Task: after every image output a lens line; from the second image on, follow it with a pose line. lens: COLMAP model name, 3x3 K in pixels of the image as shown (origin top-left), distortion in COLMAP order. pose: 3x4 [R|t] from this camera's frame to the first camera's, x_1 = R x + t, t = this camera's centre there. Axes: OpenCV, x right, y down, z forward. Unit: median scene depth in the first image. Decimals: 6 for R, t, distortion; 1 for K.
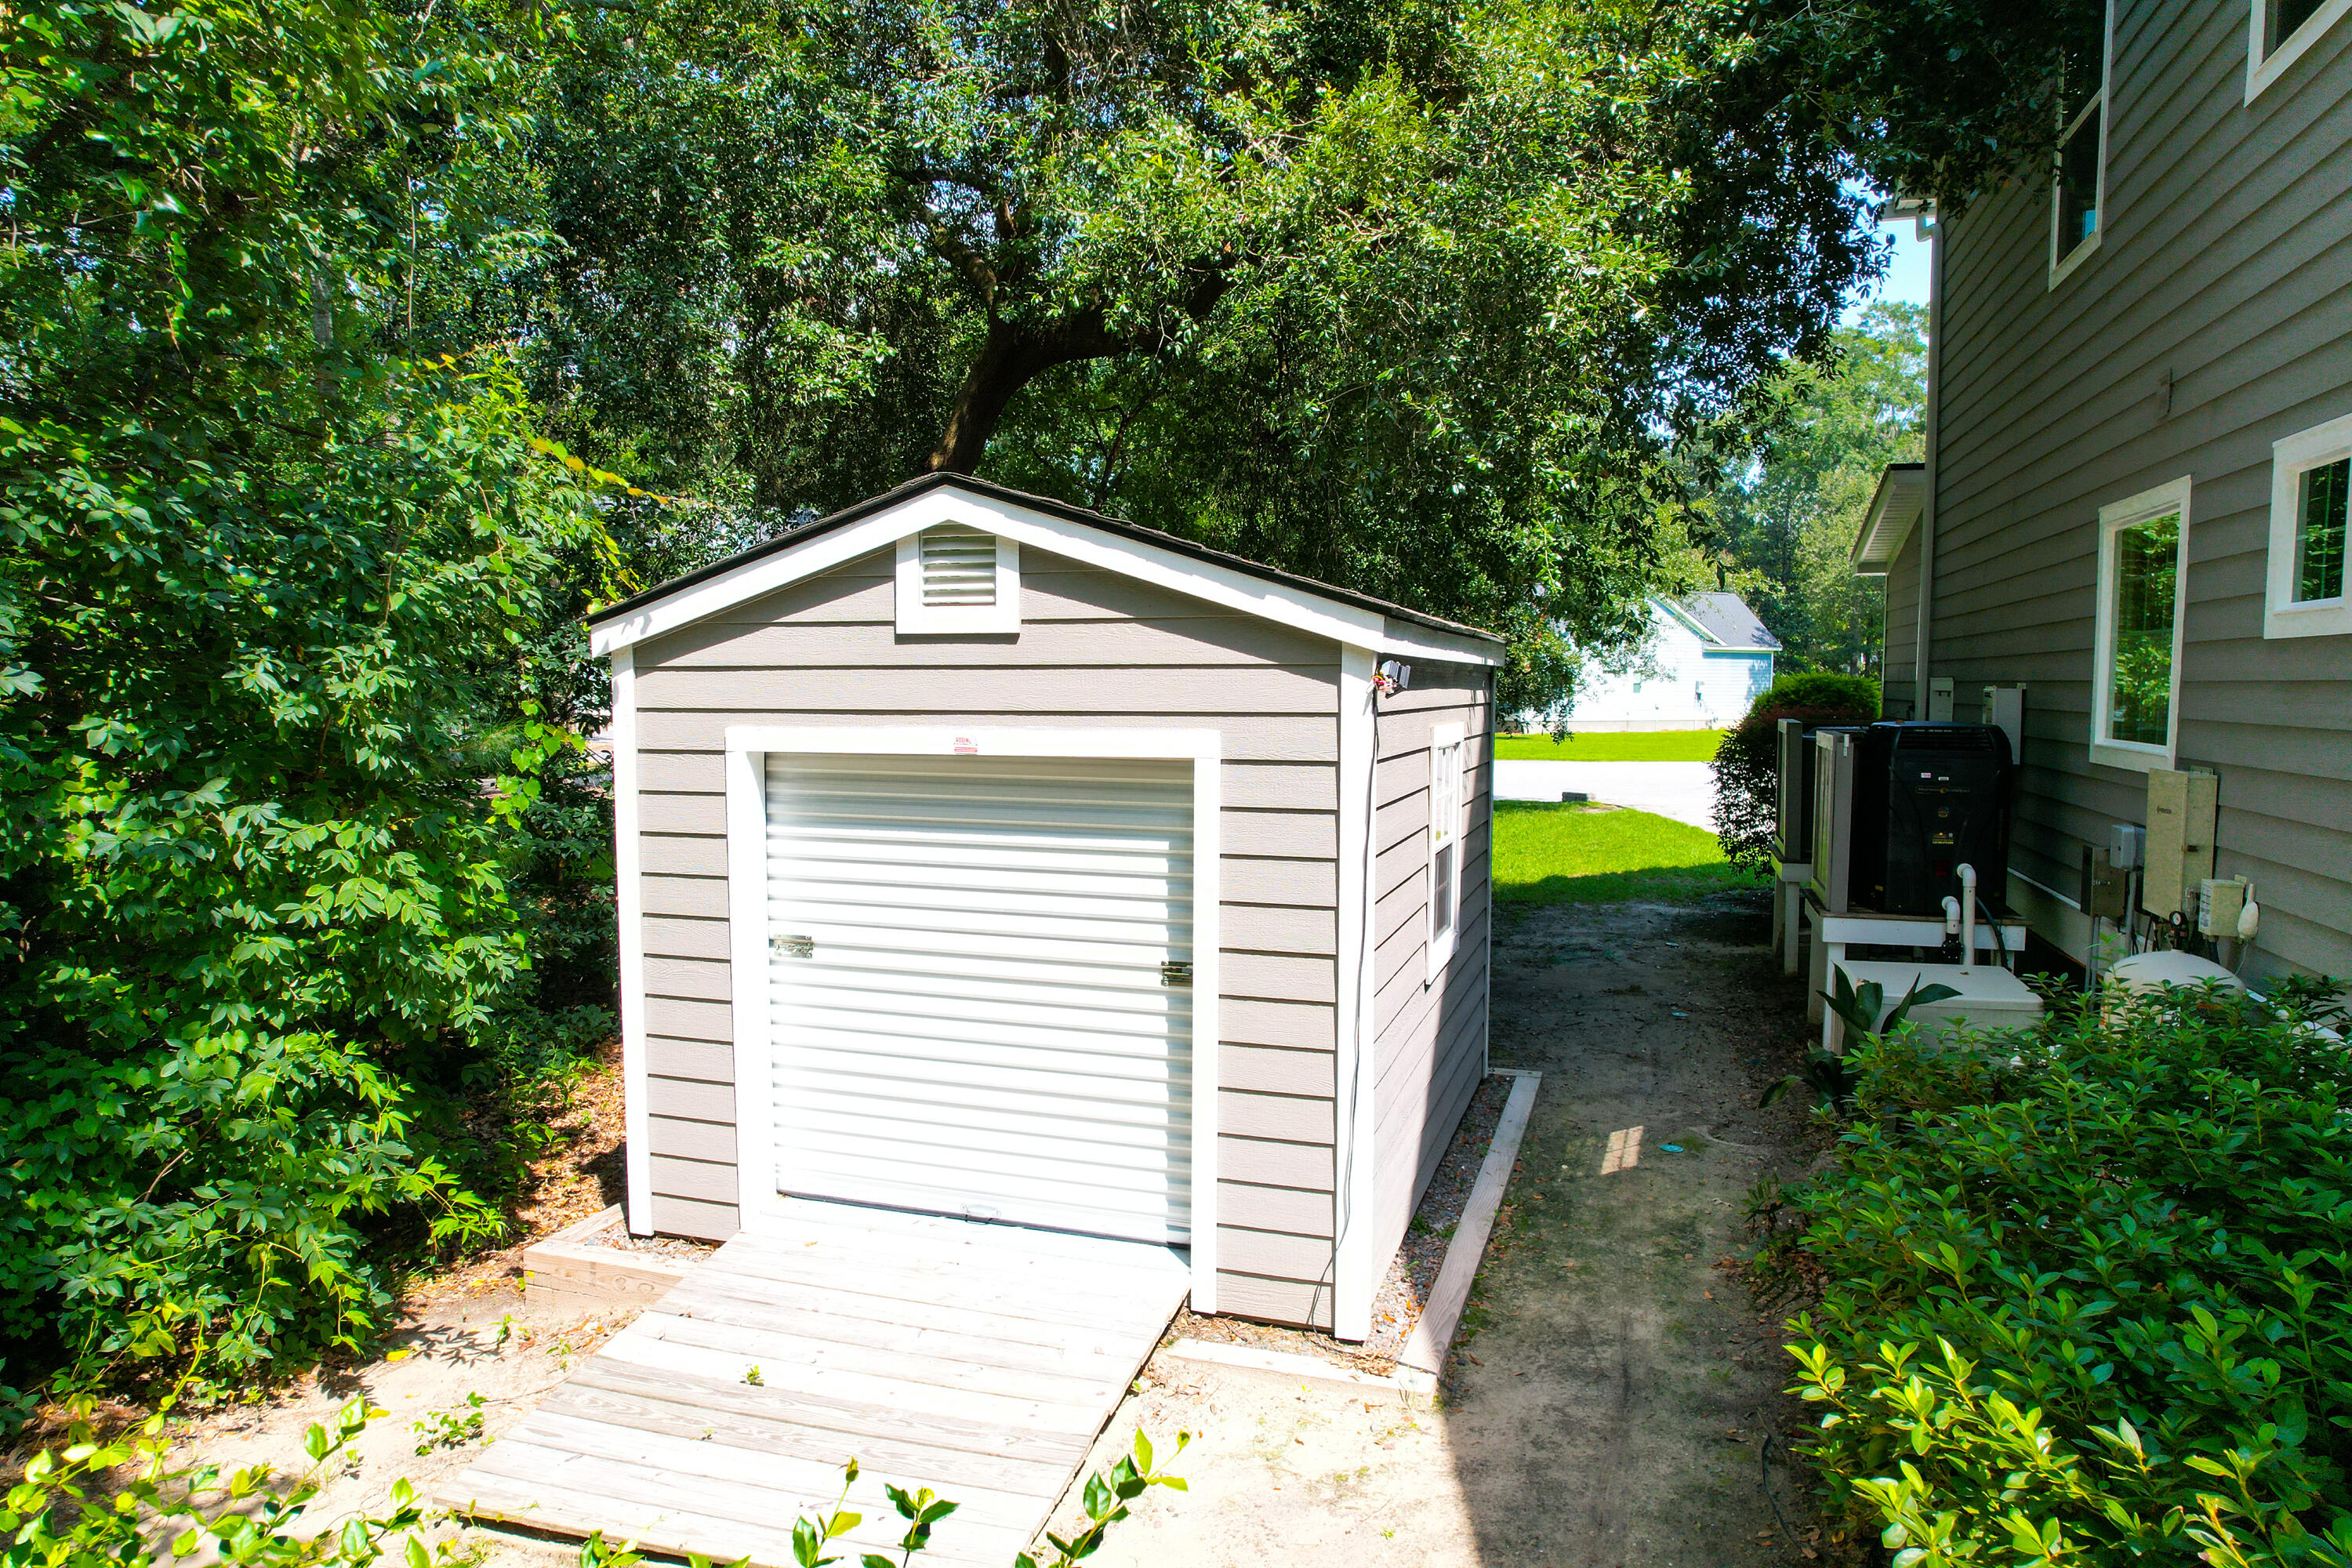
lens RADIAL K [[1483.1, 0, 1173.5], [0, 1483.1, 799.0], [0, 0, 1]] dist [-0.098732, 0.085330]
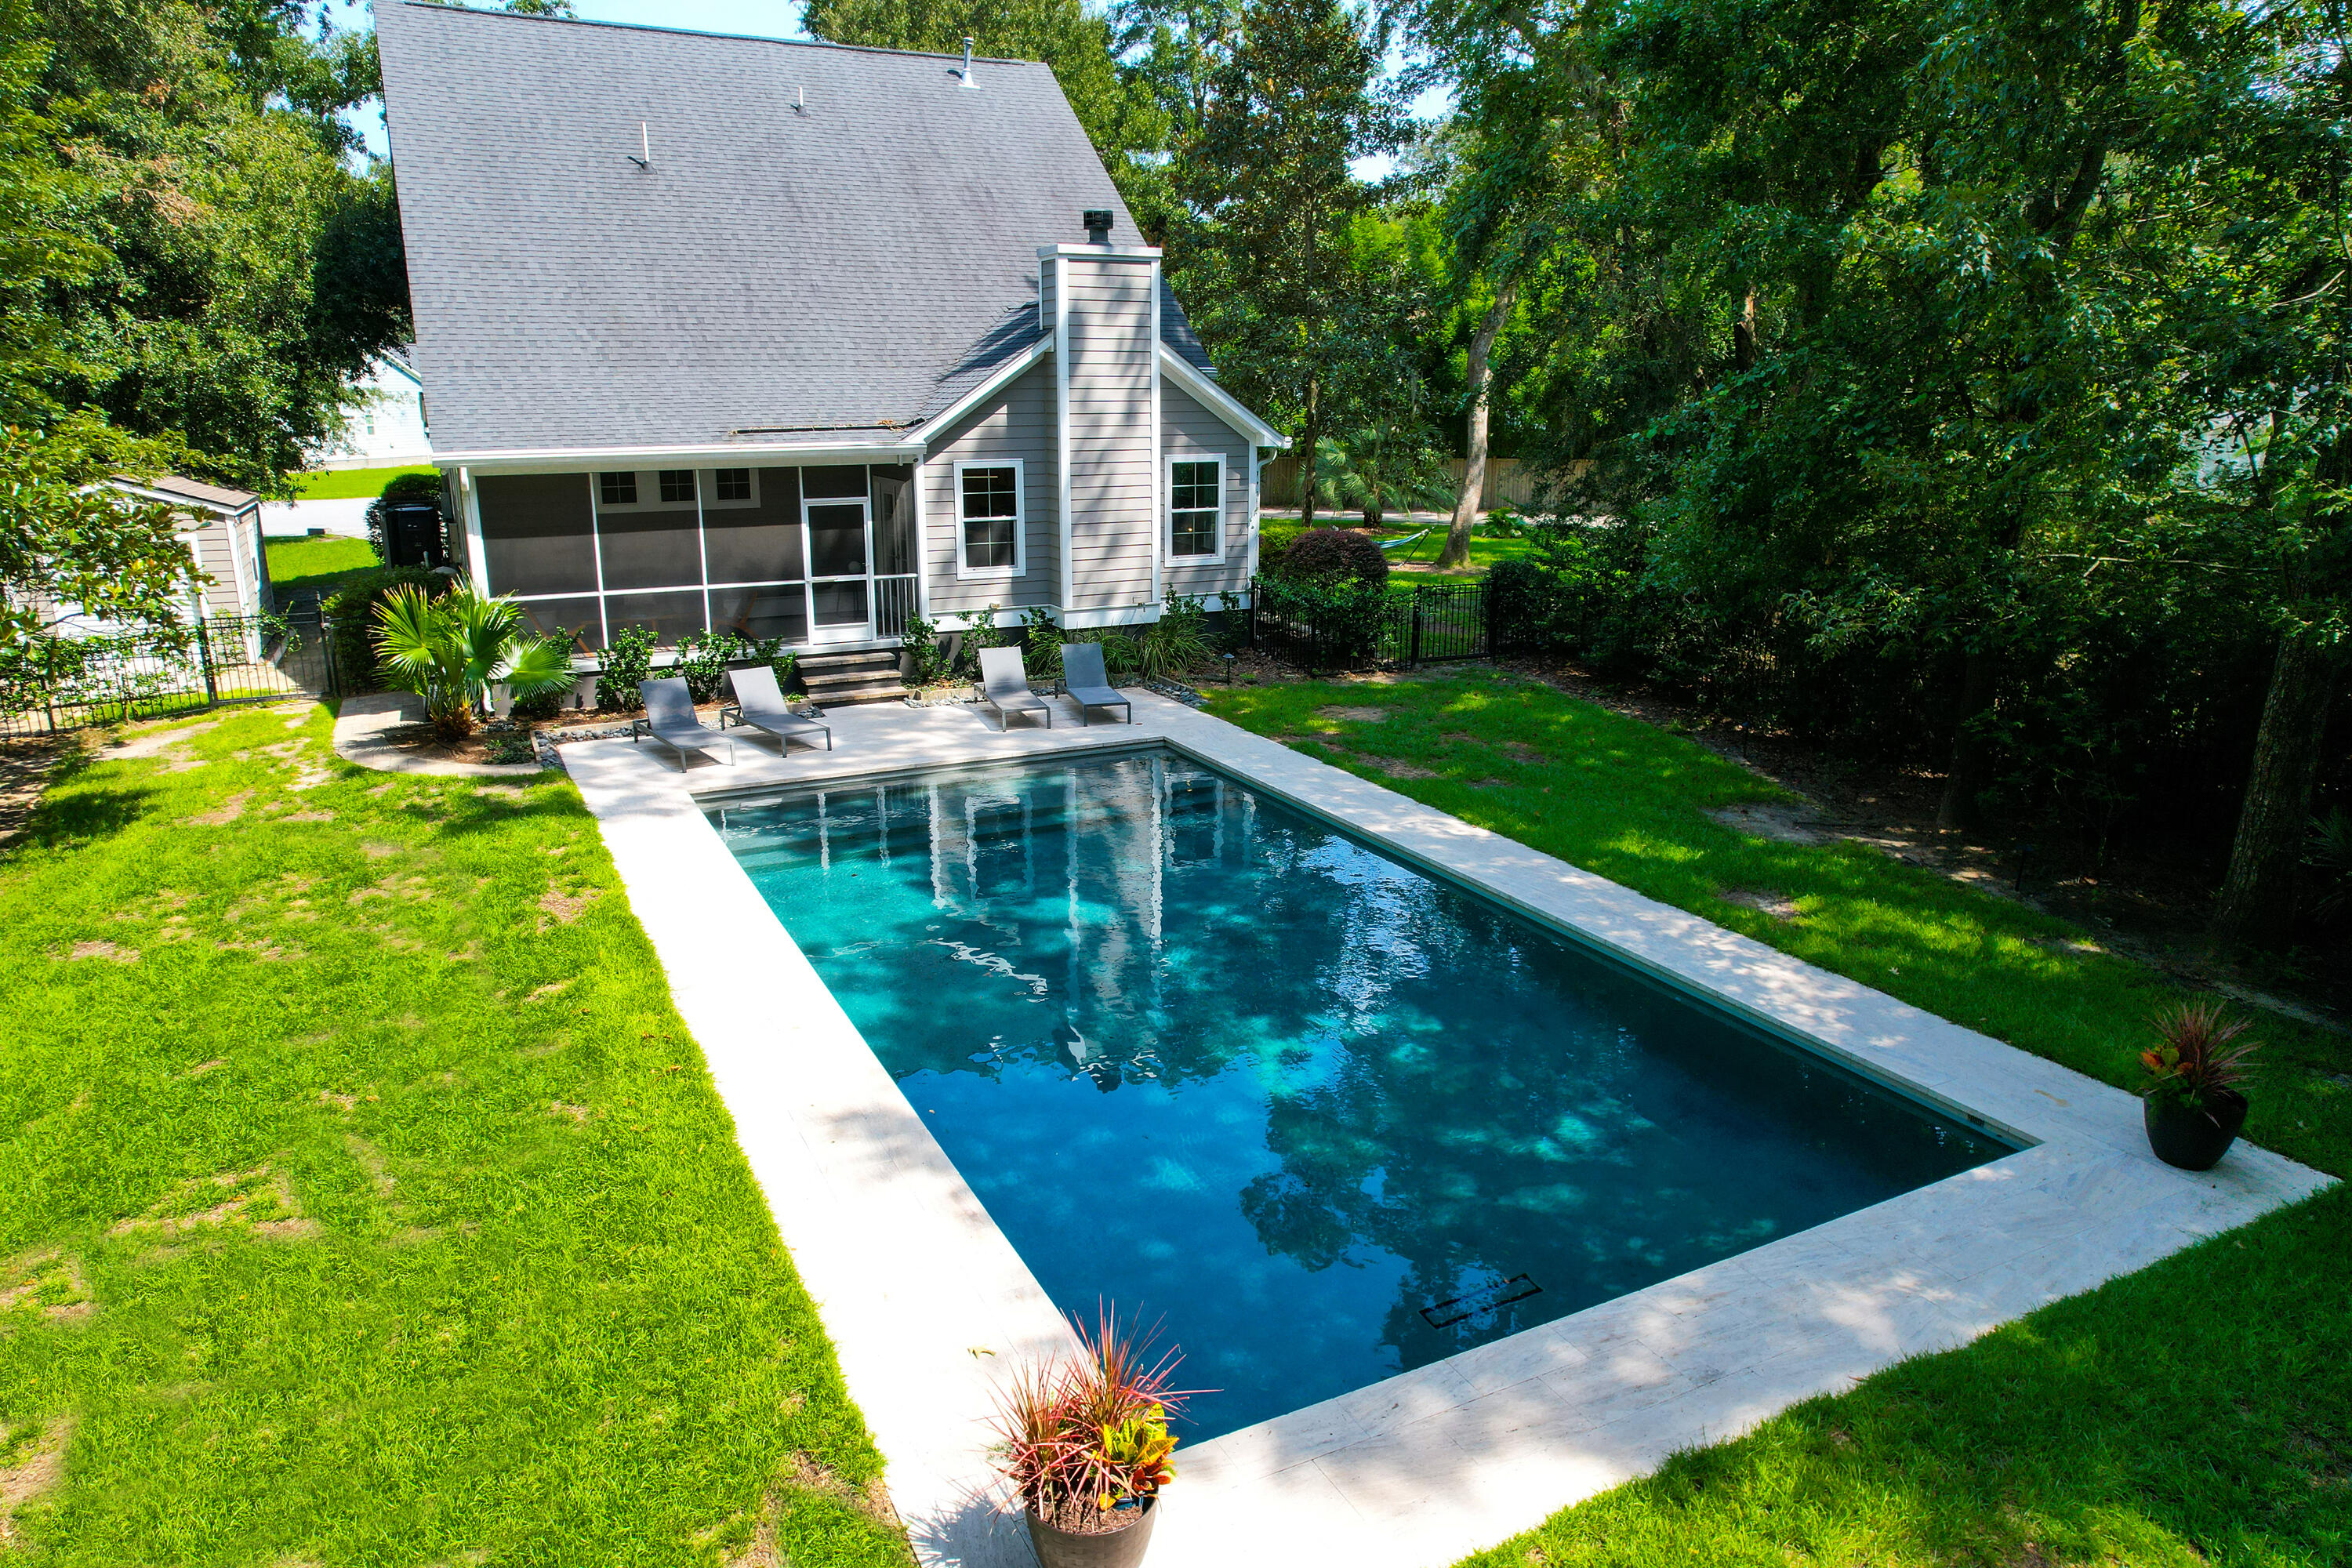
lens RADIAL K [[1483.1, 0, 1173.5], [0, 1483.1, 799.0], [0, 0, 1]] dist [-0.098732, 0.085330]
pose [[0.711459, -0.190916, 0.676296, -0.925815], [0.054630, 0.974502, 0.217628, -0.049585], [-0.700601, -0.117887, 0.703748, -4.062585]]
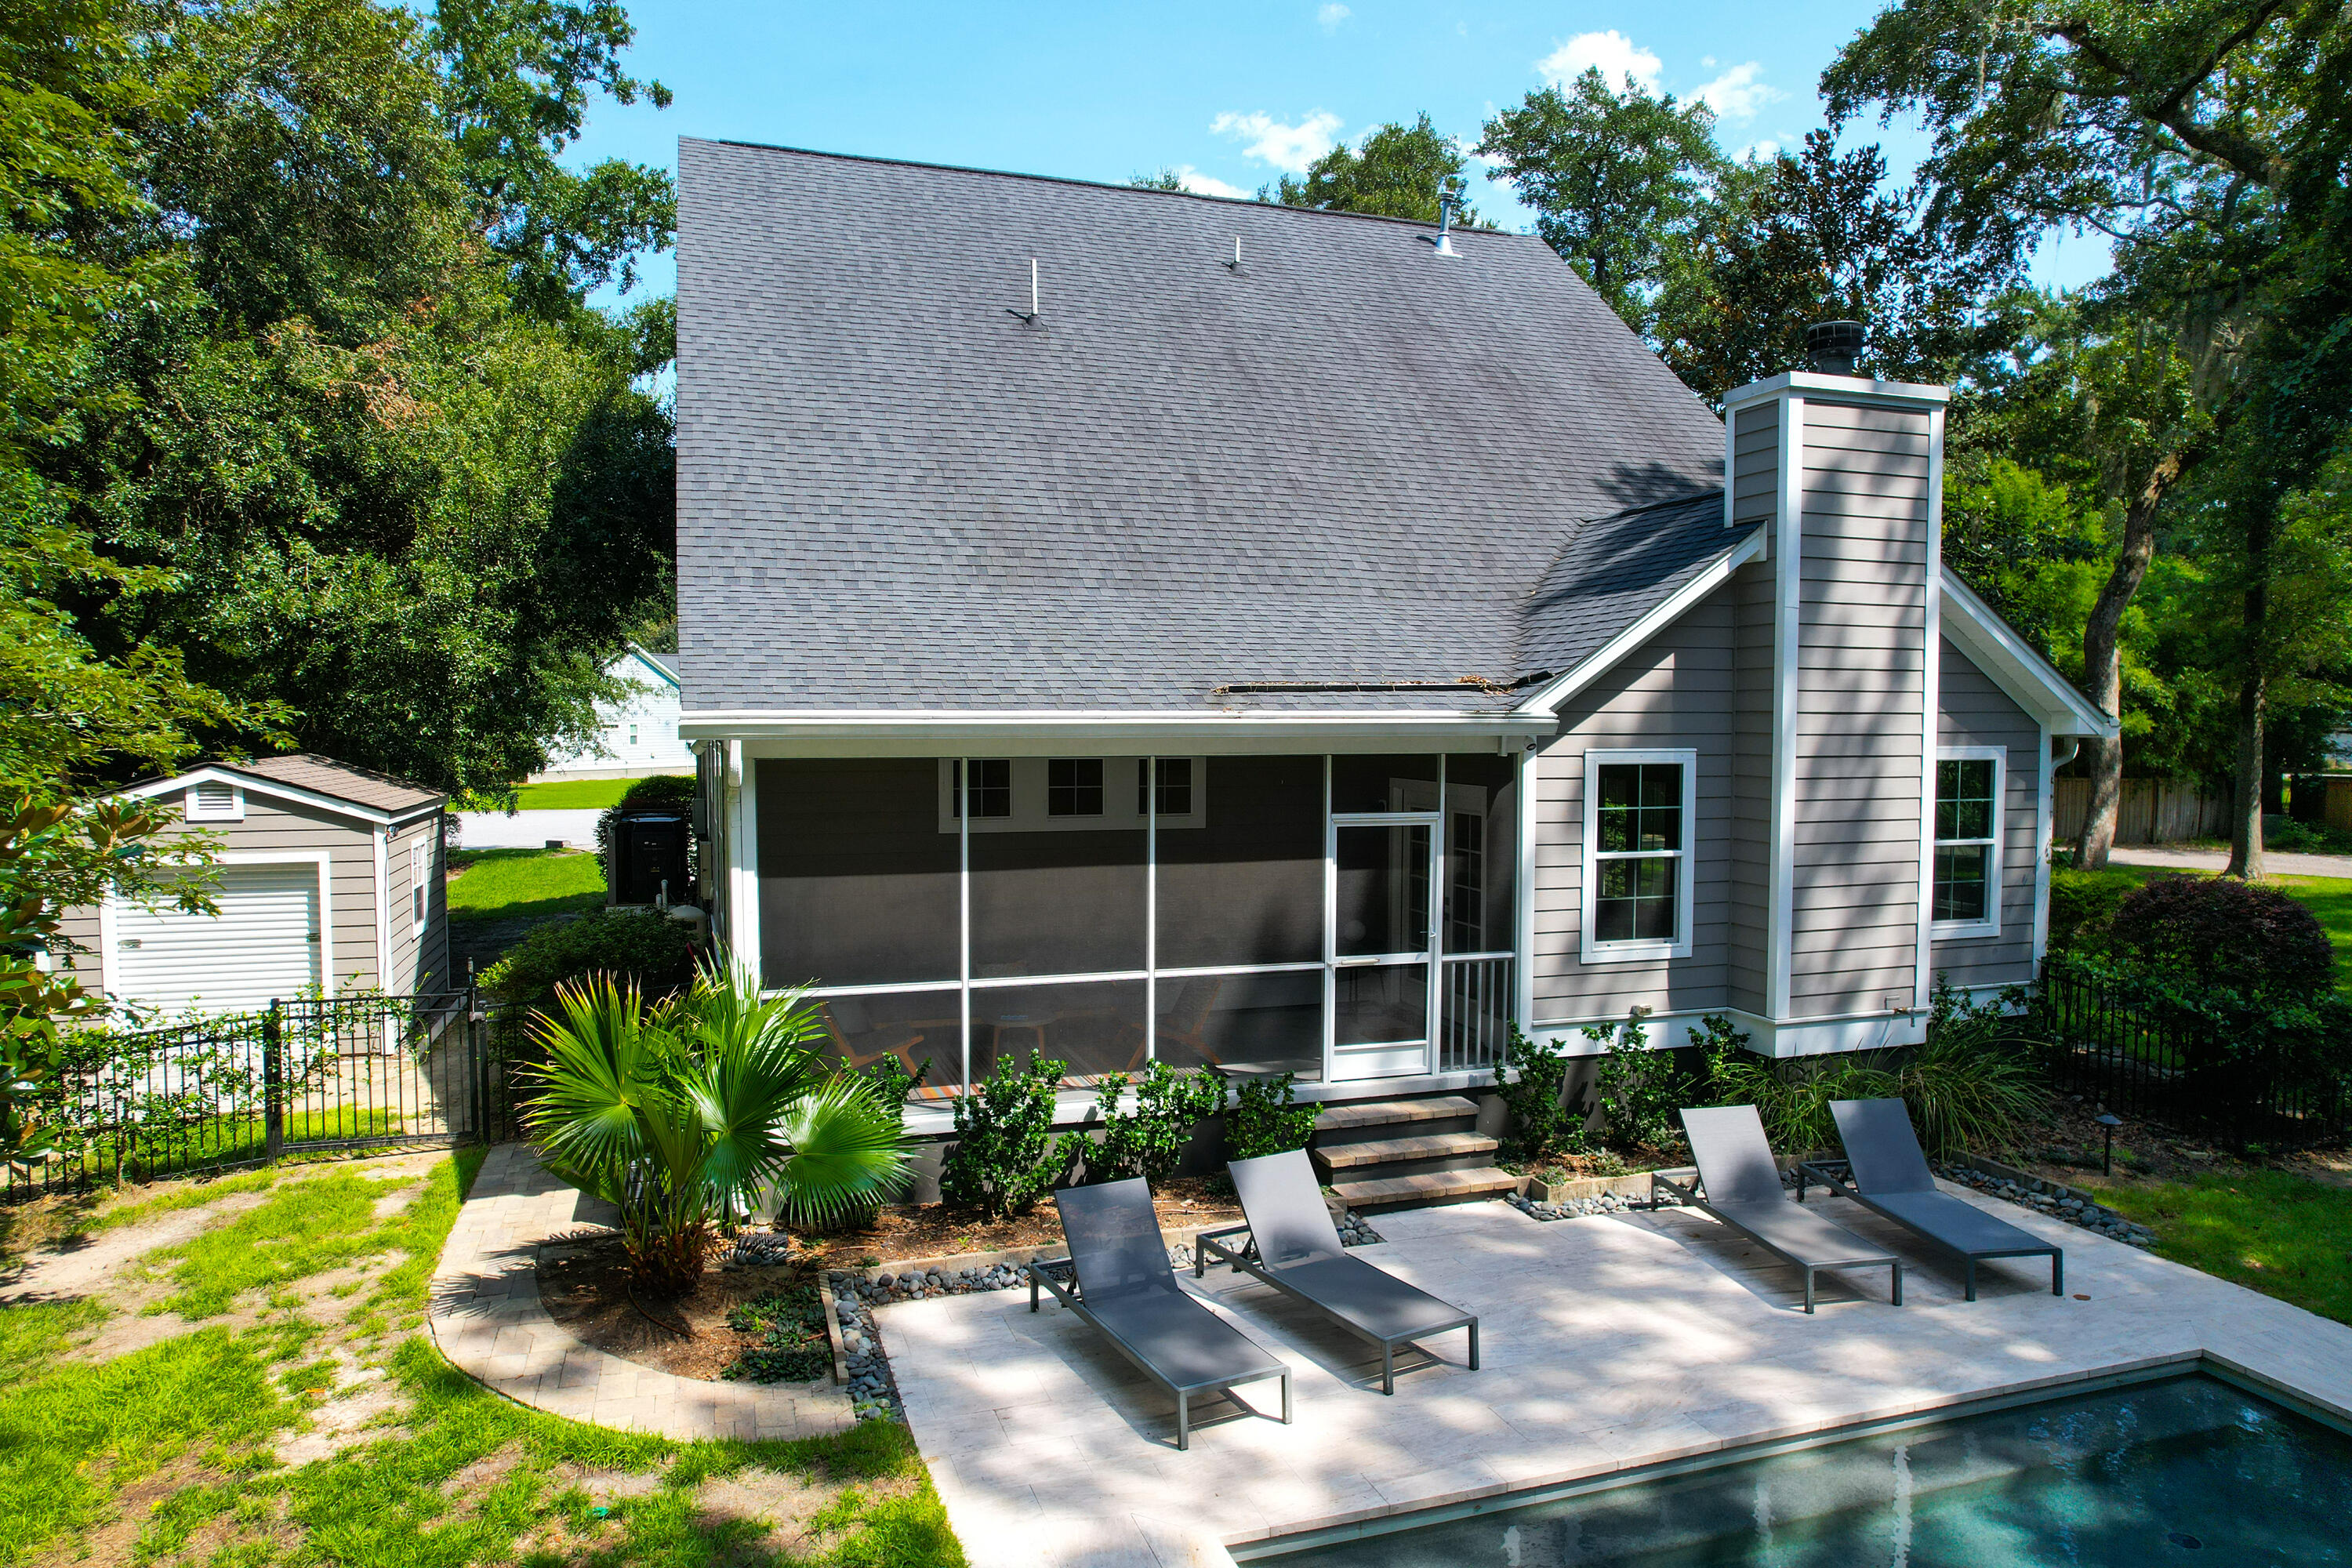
lens RADIAL K [[1483.1, 0, 1173.5], [0, 1483.1, 799.0], [0, 0, 1]] dist [-0.098732, 0.085330]
pose [[0.806082, -0.036022, 0.590706, -0.289801], [0.048042, 0.998834, -0.004649, -0.053675], [-0.589850, 0.032126, 0.806873, -2.160631]]
